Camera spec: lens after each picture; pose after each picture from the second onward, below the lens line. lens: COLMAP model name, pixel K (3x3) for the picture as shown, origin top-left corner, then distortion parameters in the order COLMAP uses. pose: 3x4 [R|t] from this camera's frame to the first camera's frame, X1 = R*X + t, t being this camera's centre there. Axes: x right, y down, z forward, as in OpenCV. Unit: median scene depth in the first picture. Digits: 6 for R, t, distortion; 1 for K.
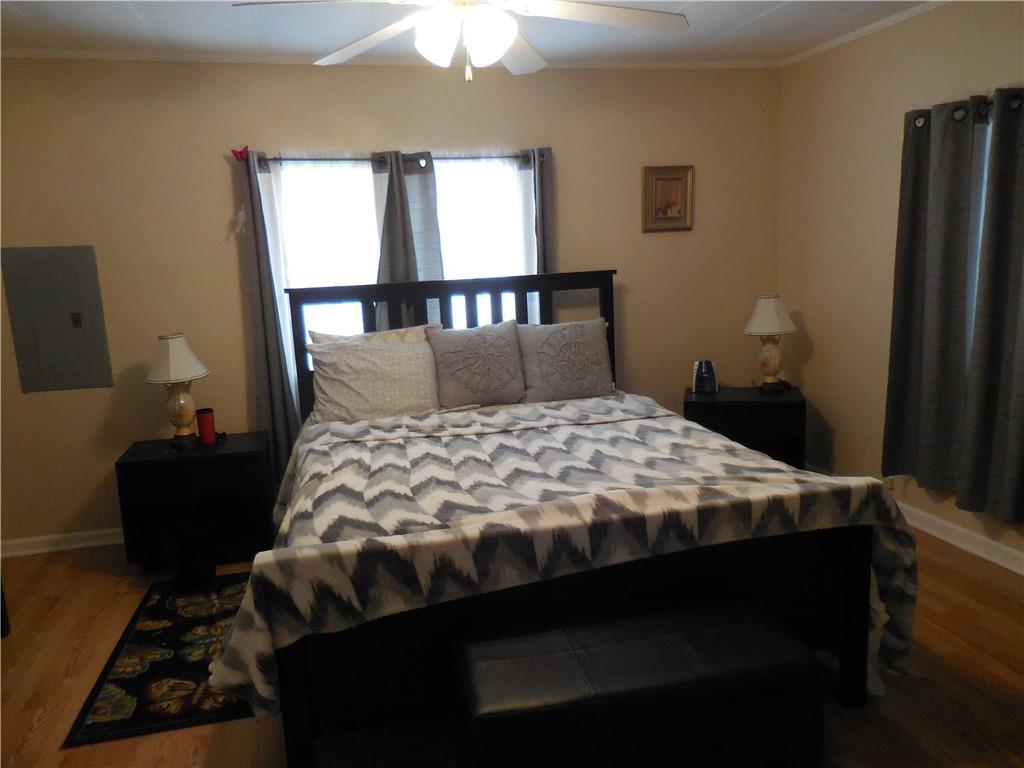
lens RADIAL K [[783.4, 0, 514.8], [0, 783.4, 389.7], [0, 0, 1]] dist [-0.003801, 0.028246]
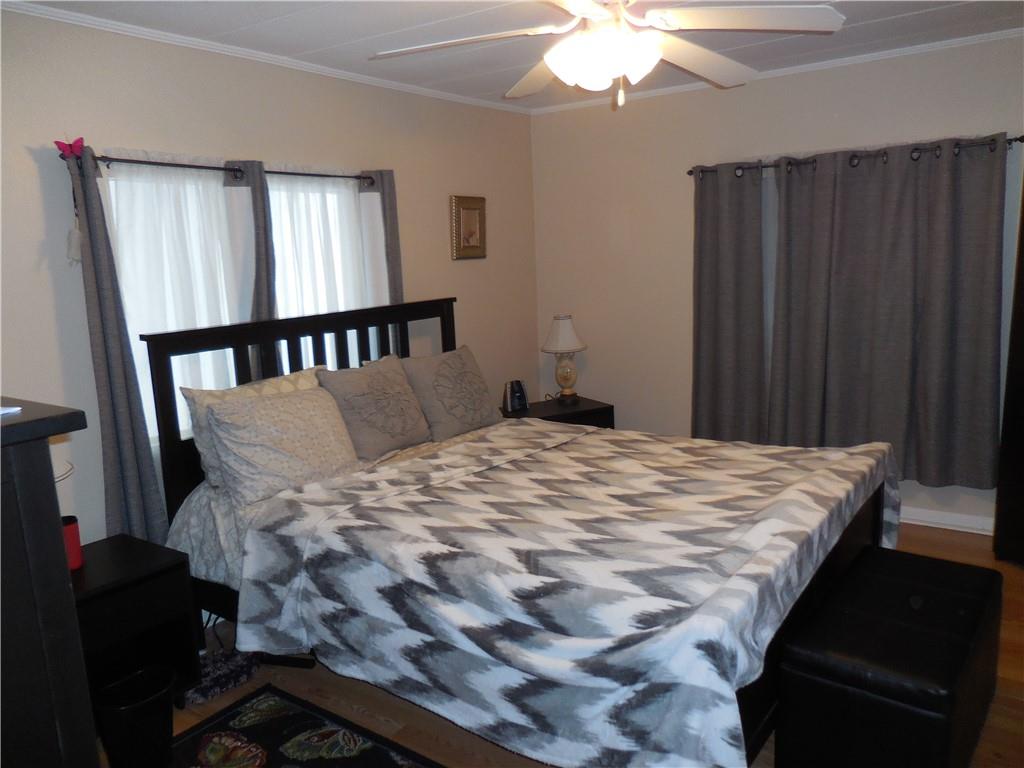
lens RADIAL K [[783.4, 0, 514.8], [0, 783.4, 389.7], [0, 0, 1]] dist [-0.003801, 0.028246]
pose [[0.750142, -0.105073, 0.652876, -0.519284], [0.126512, 0.991862, 0.014269, -0.044662], [-0.649063, 0.071893, 0.757330, 0.219746]]
